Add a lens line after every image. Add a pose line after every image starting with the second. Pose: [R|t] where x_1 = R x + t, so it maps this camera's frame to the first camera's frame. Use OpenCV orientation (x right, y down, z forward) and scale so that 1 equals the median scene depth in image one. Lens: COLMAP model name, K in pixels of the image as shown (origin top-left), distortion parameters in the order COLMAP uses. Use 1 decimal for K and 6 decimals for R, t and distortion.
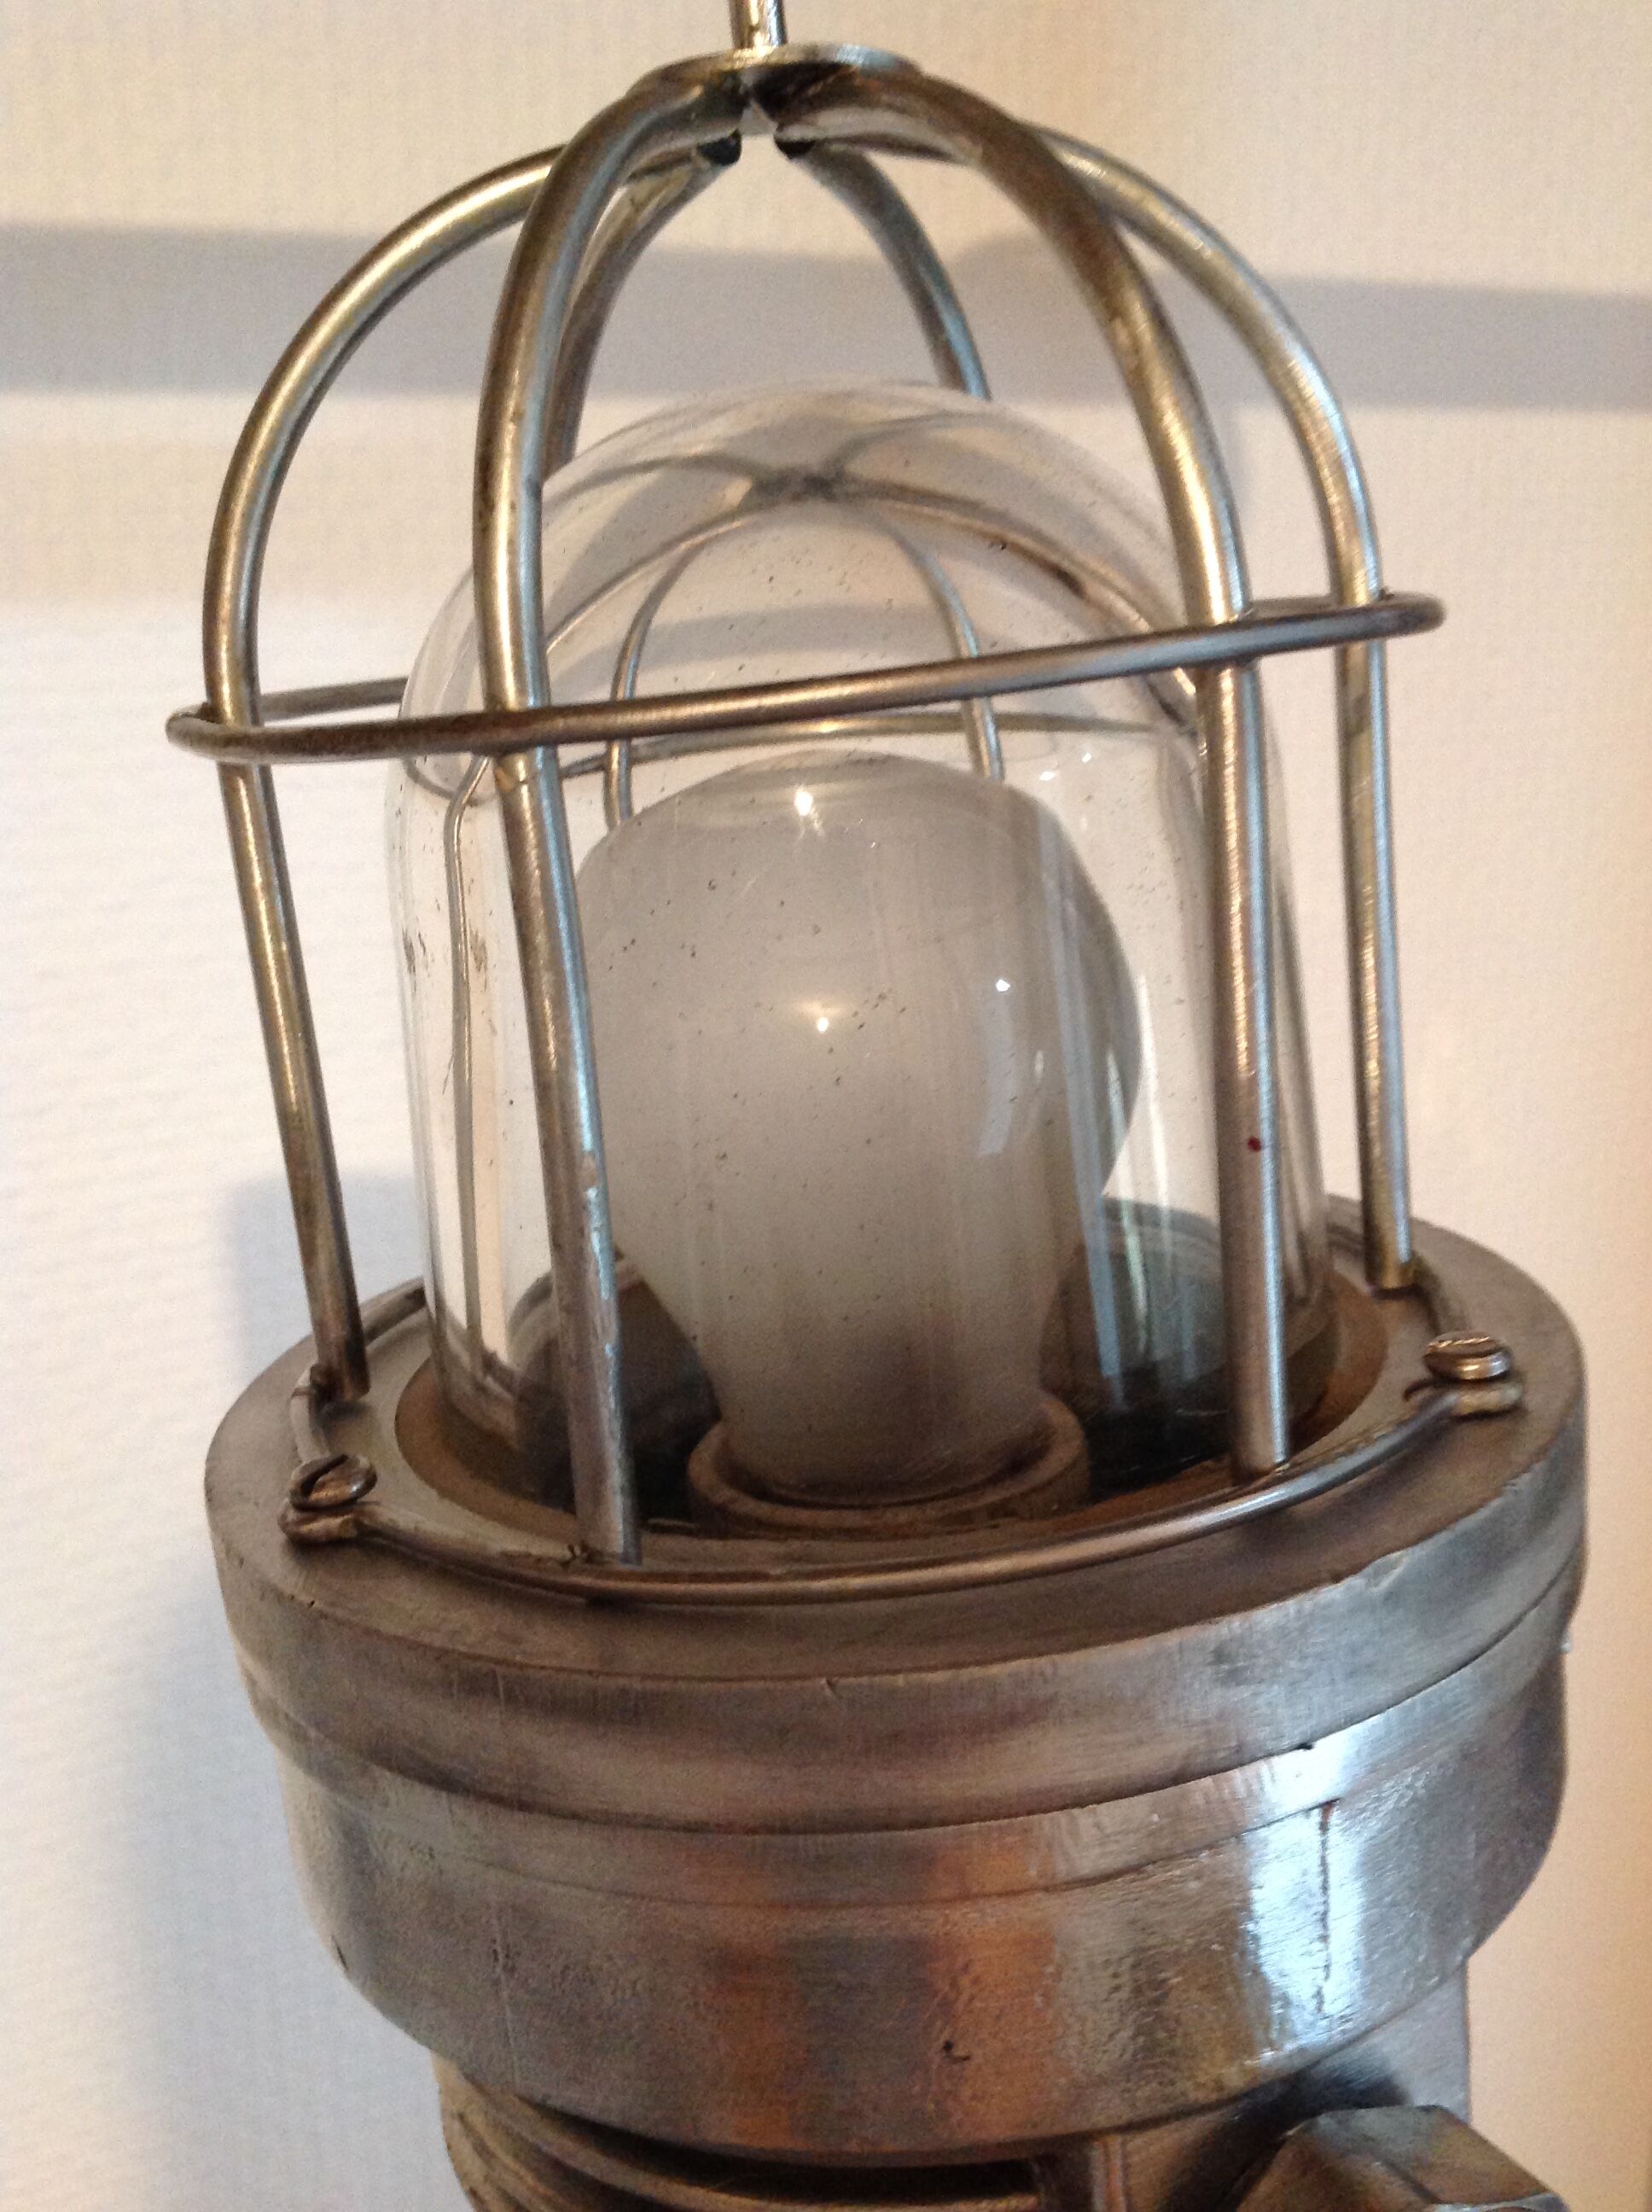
lens RADIAL K [[2181.2, 0, 826.0], [0, 2181.2, 1106.0], [0, 0, 1]] dist [0.014190, -0.019367]
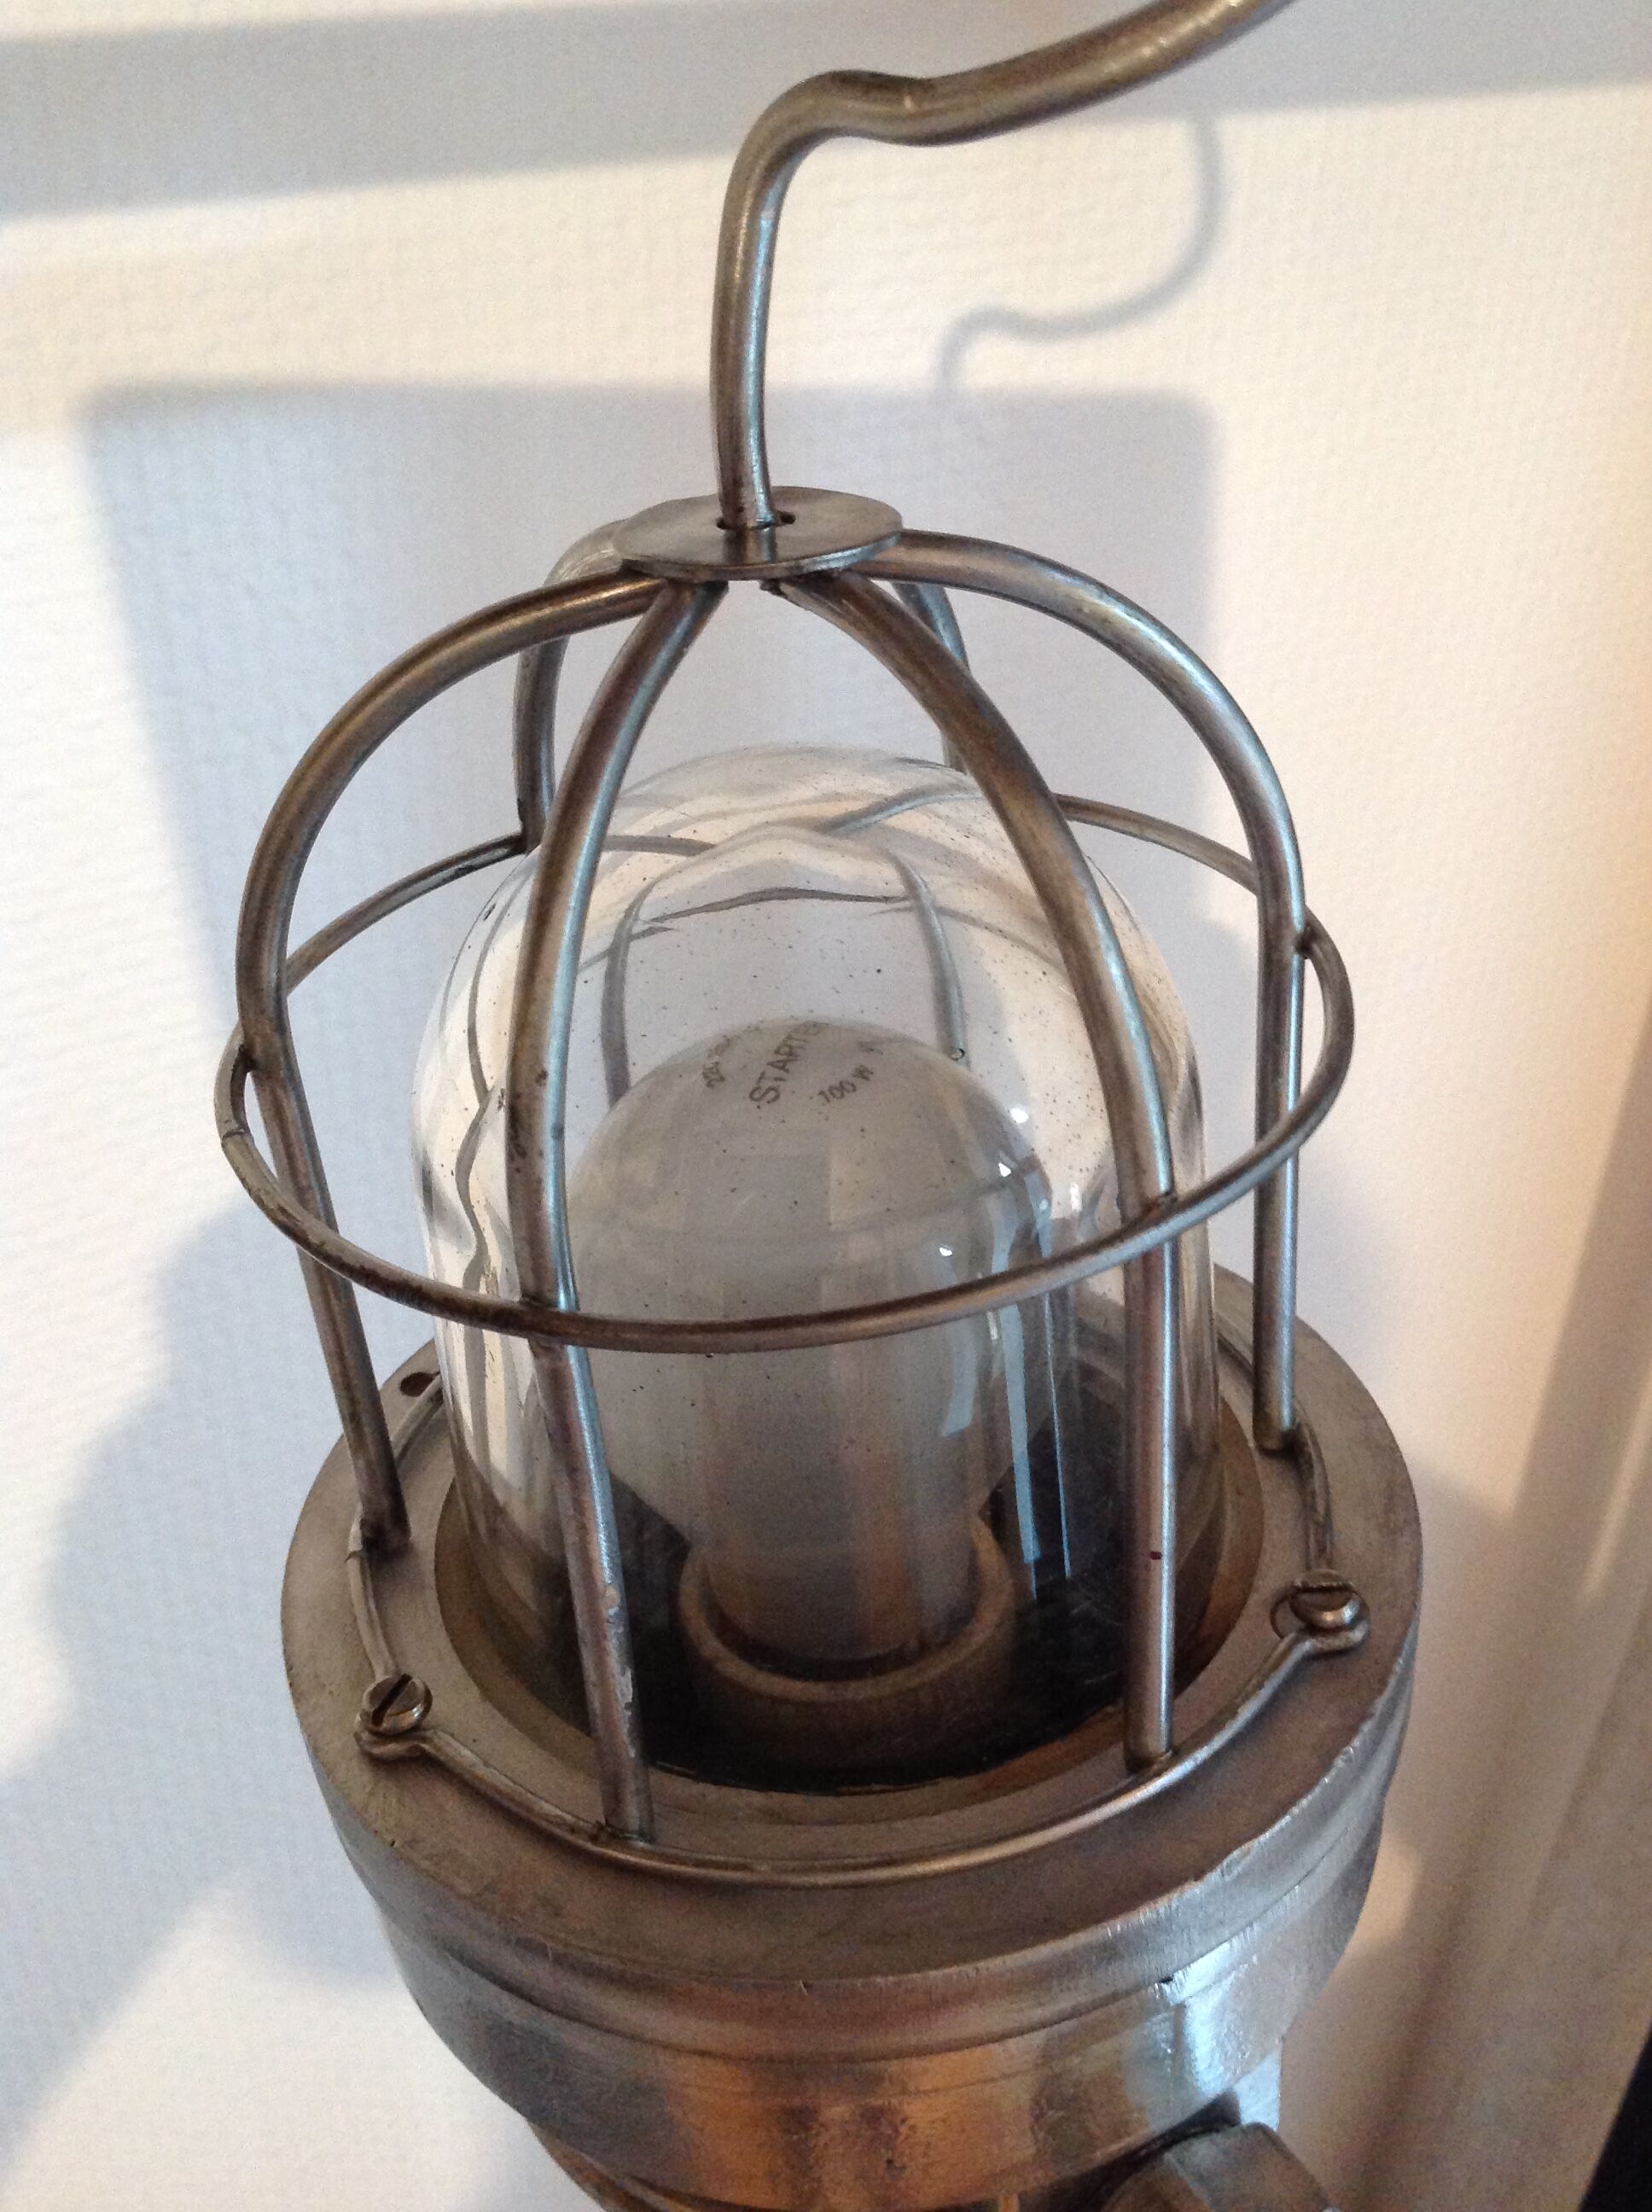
lens RADIAL K [[2167.2, 0, 826.0], [0, 2167.2, 1106.0], [0, 0, 1]] dist [-0.002579, -0.009466]
pose [[0.999536, 0.002984, 0.030305, -0.022855], [-0.012219, 0.950861, 0.309378, -0.535243], [-0.027893, -0.309605, 0.950456, -0.060063]]
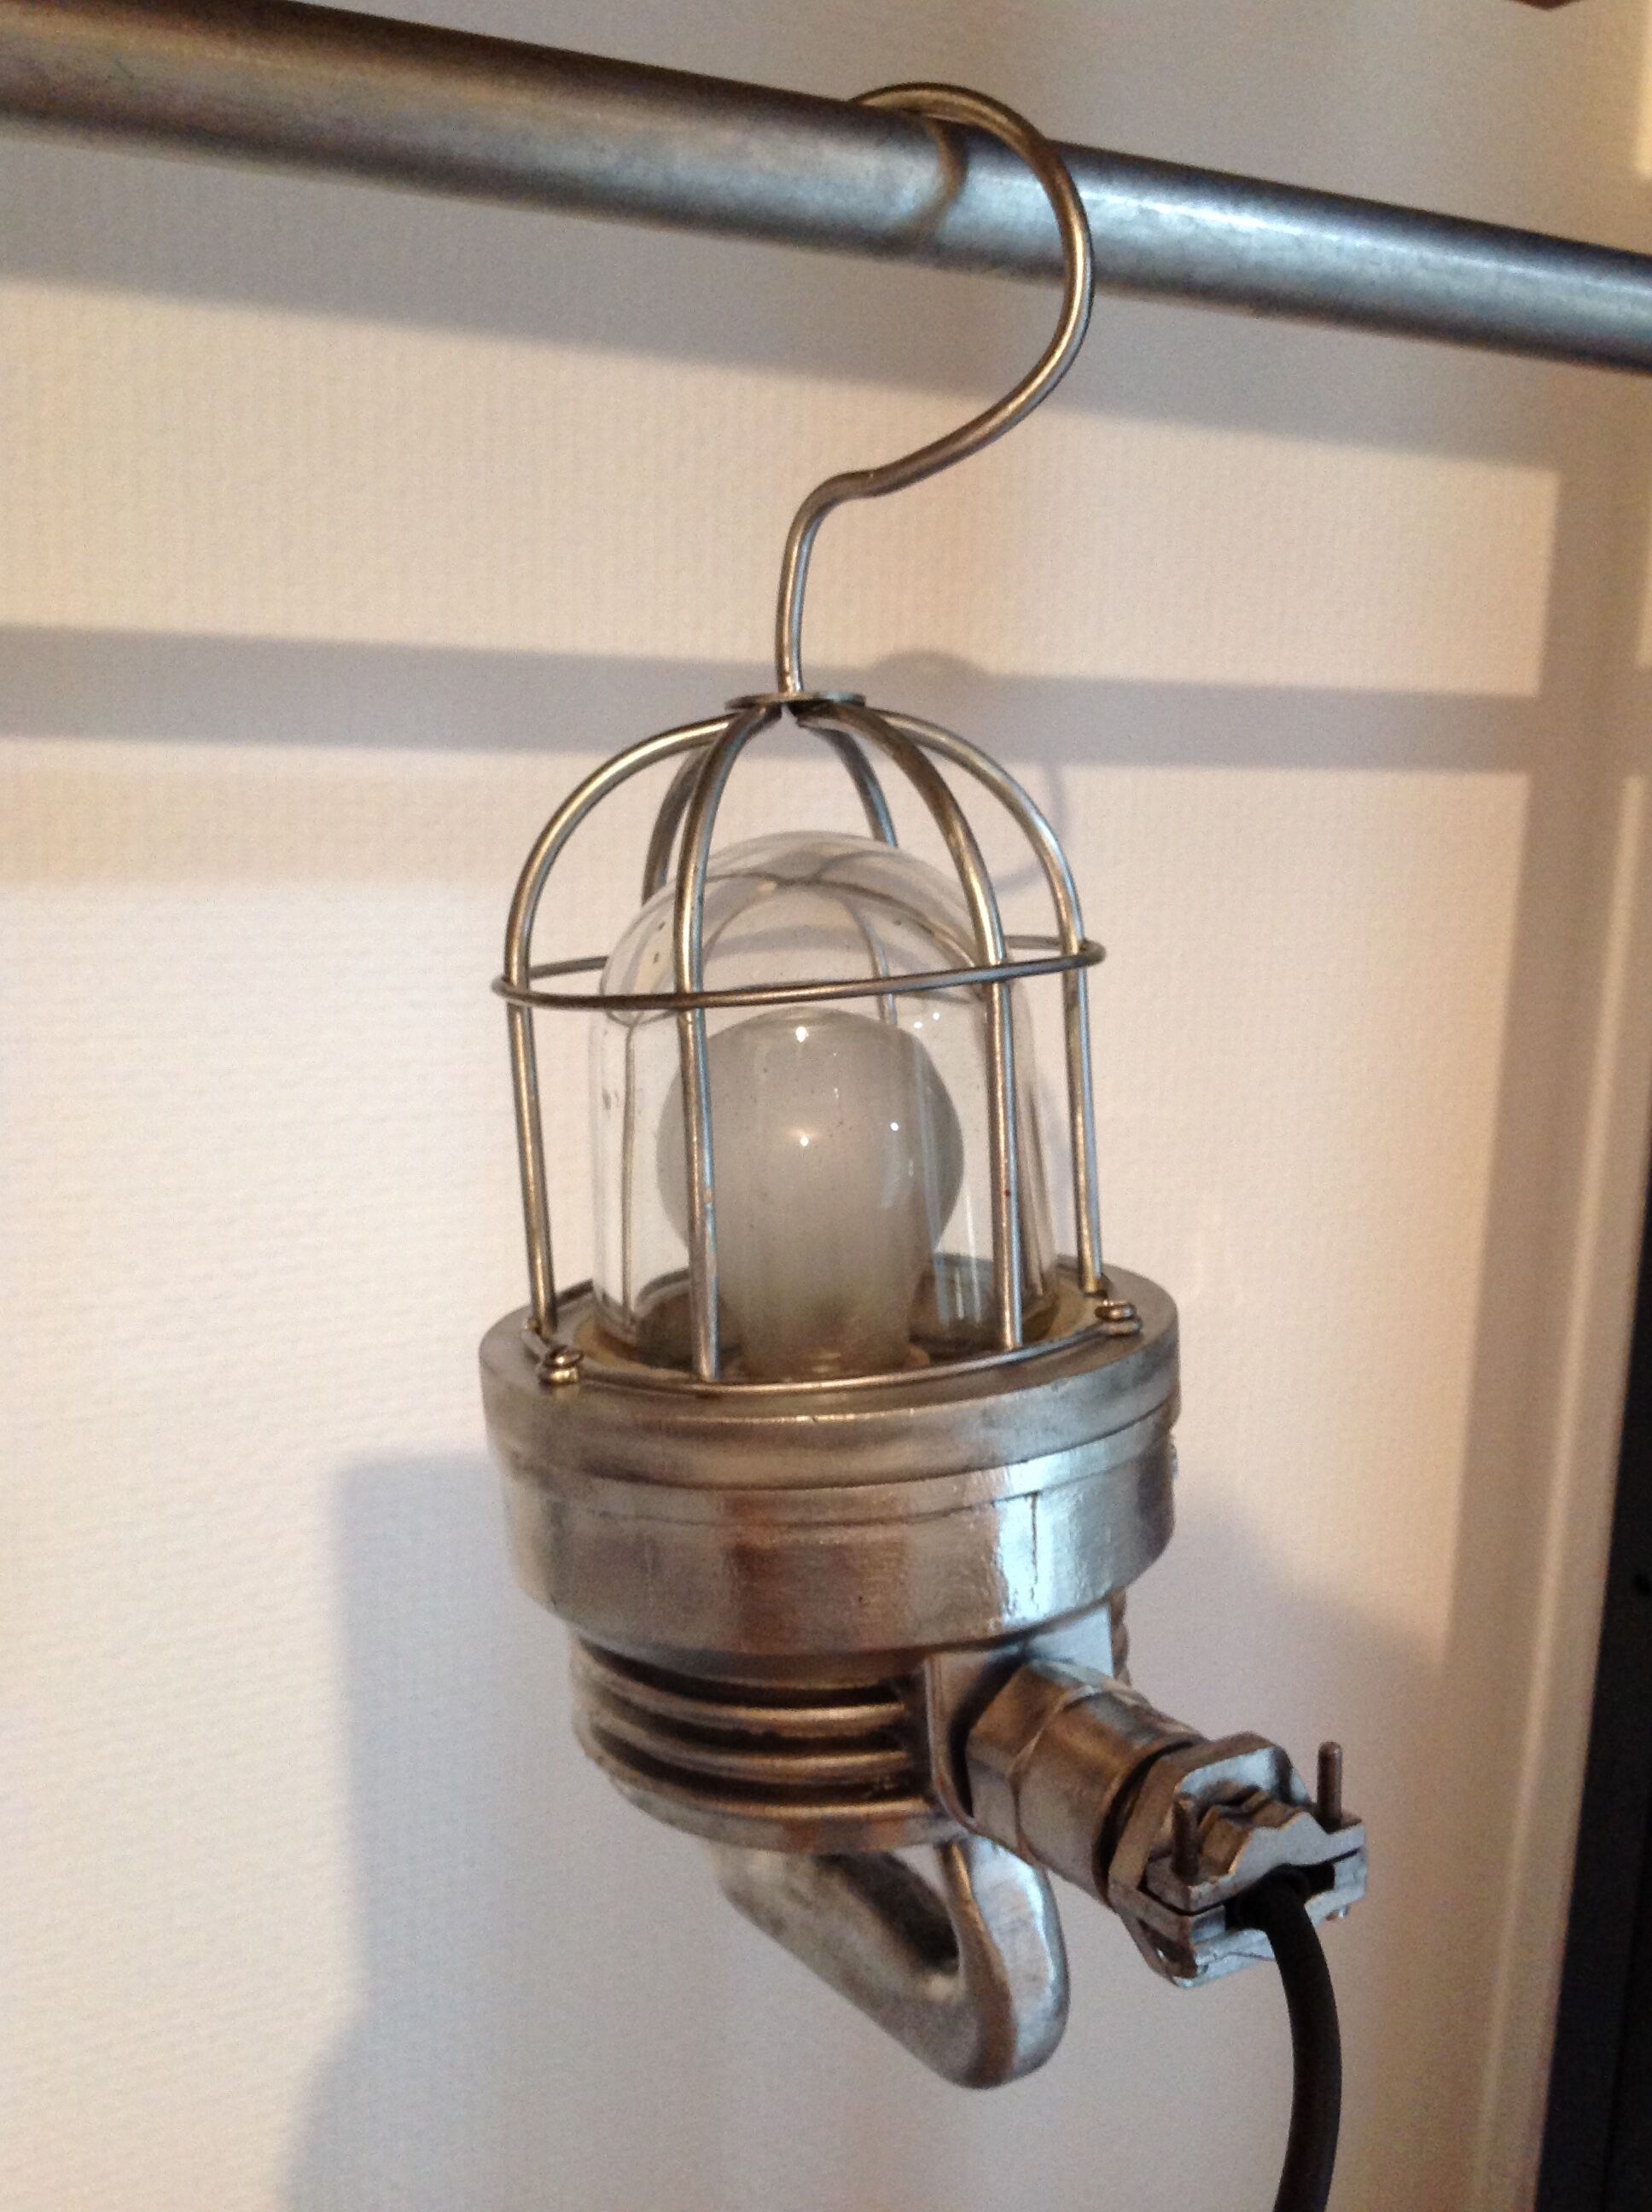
lens RADIAL K [[2181.2, 0, 826.0], [0, 2181.2, 1106.0], [0, 0, 1]] dist [0.014190, -0.019367]
pose [[0.998194, 0.028681, 0.052786, -0.096121], [-0.023380, 0.994869, -0.098429, 0.136239], [-0.055339, 0.097018, 0.993743, -1.083417]]
